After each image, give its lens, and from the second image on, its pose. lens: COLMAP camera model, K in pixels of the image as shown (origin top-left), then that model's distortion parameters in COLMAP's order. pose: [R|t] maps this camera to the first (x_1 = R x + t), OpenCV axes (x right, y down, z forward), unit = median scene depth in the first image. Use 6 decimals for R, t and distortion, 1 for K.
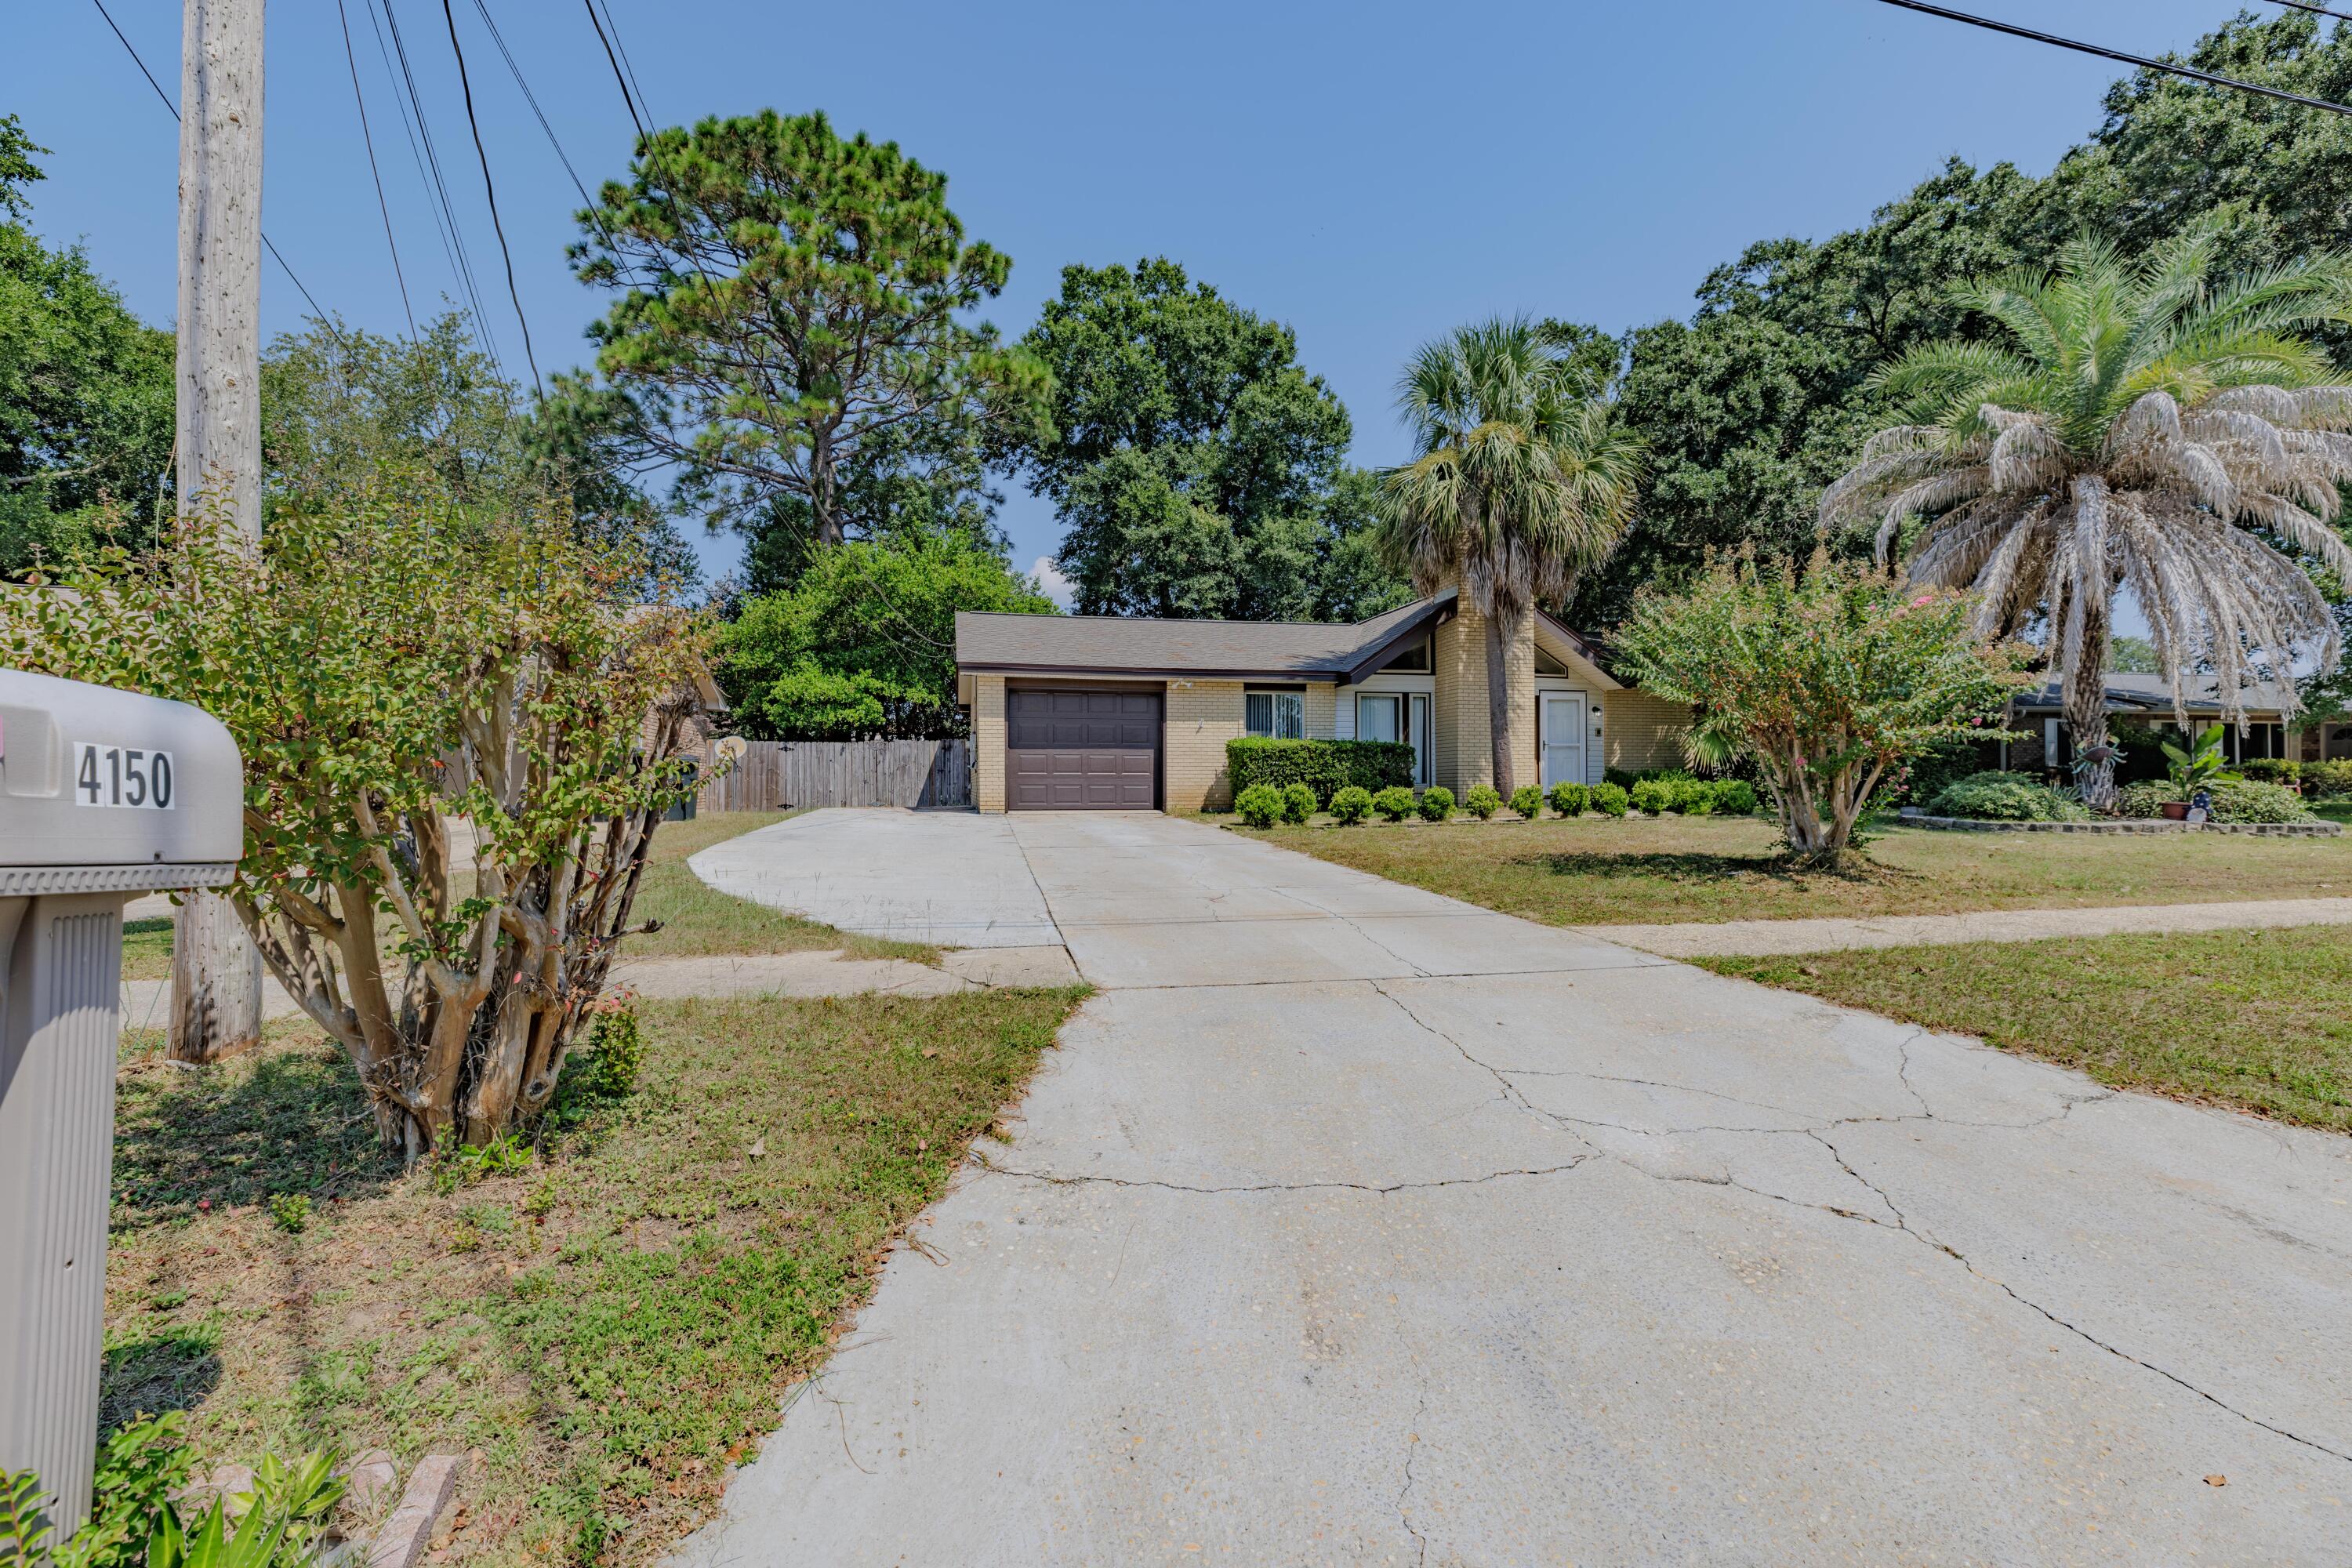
lens RADIAL K [[1041.5, 0, 1177.5], [0, 1041.5, 776.7], [0, 0, 1]] dist [0.000708, 0.000349]
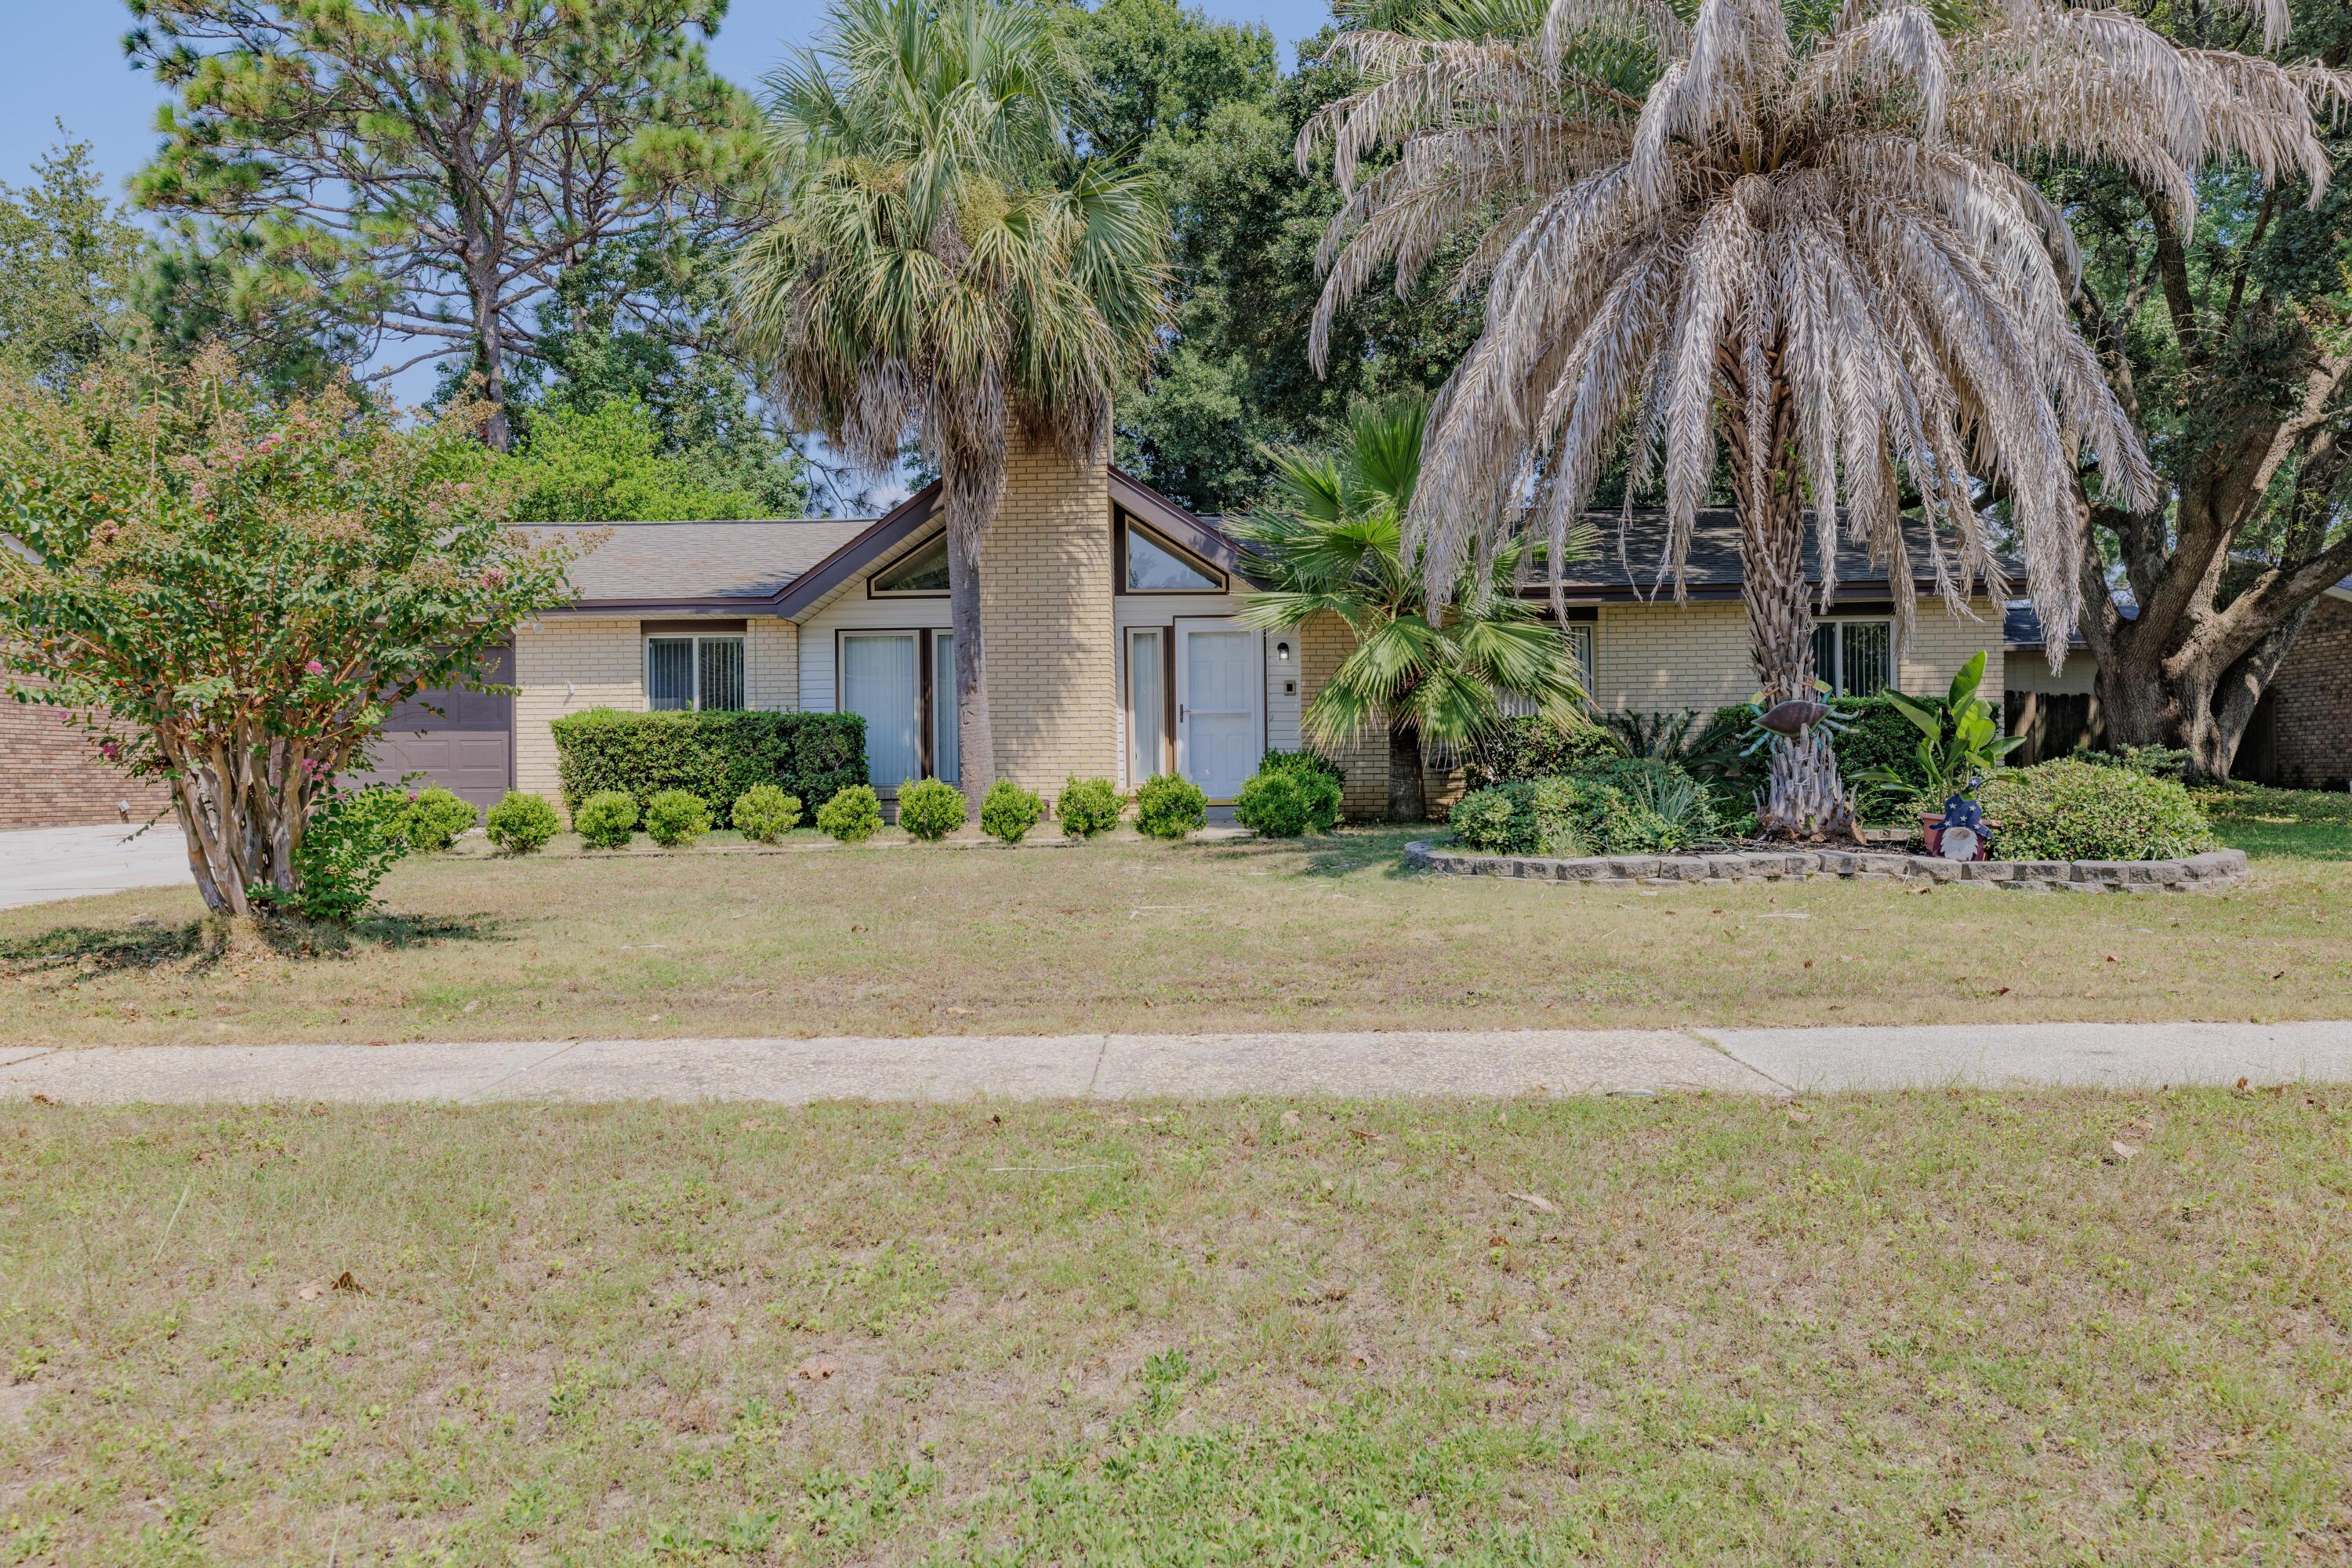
lens RADIAL K [[1584.6, 0, 1176.0], [0, 1584.6, 784.0], [0, 0, 1]] dist [0.004250, -0.000699]
pose [[0.972705, -0.007701, -0.231919, 0.551528], [0.010602, 0.999880, 0.011264, -0.000672], [0.231805, -0.013416, 0.972670, 0.150433]]
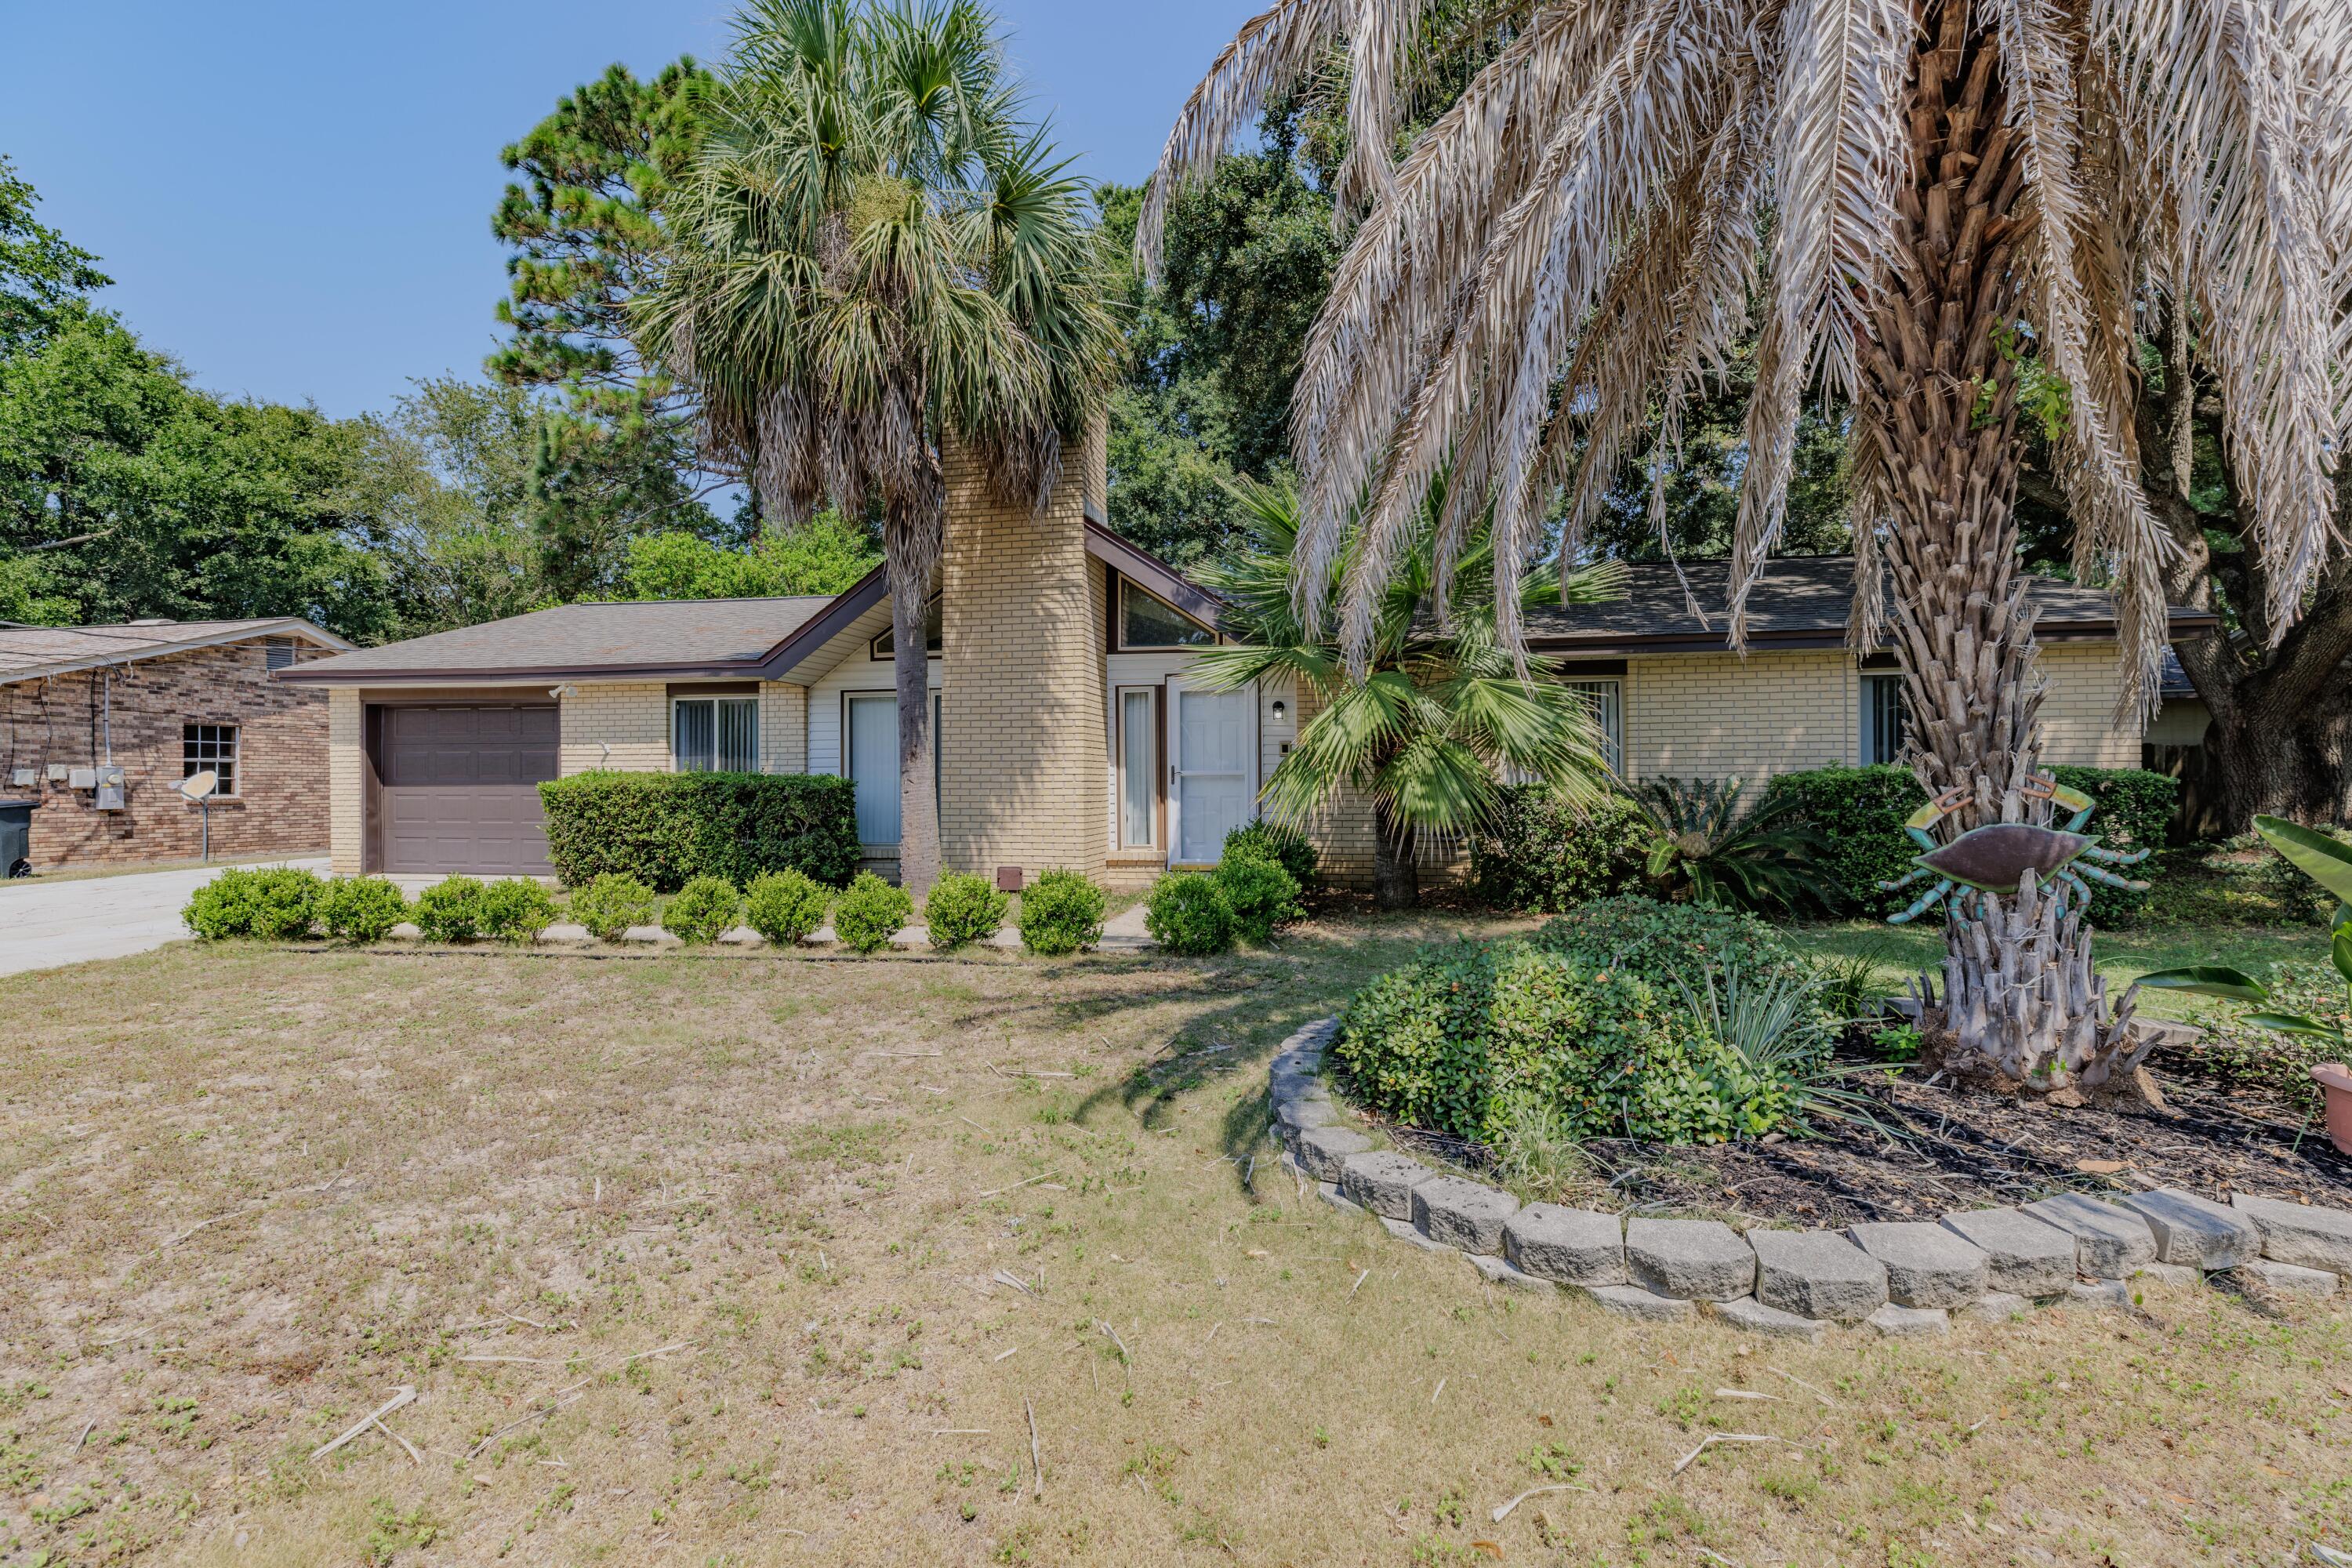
lens RADIAL K [[1041.5, 0, 1177.5], [0, 1041.5, 776.7], [0, 0, 1]] dist [0.000708, 0.000349]
pose [[0.925515, -0.004537, -0.378684, 0.564597], [0.005443, 0.999984, 0.001324, -0.029499], [0.378672, -0.003287, 0.925525, 0.488469]]
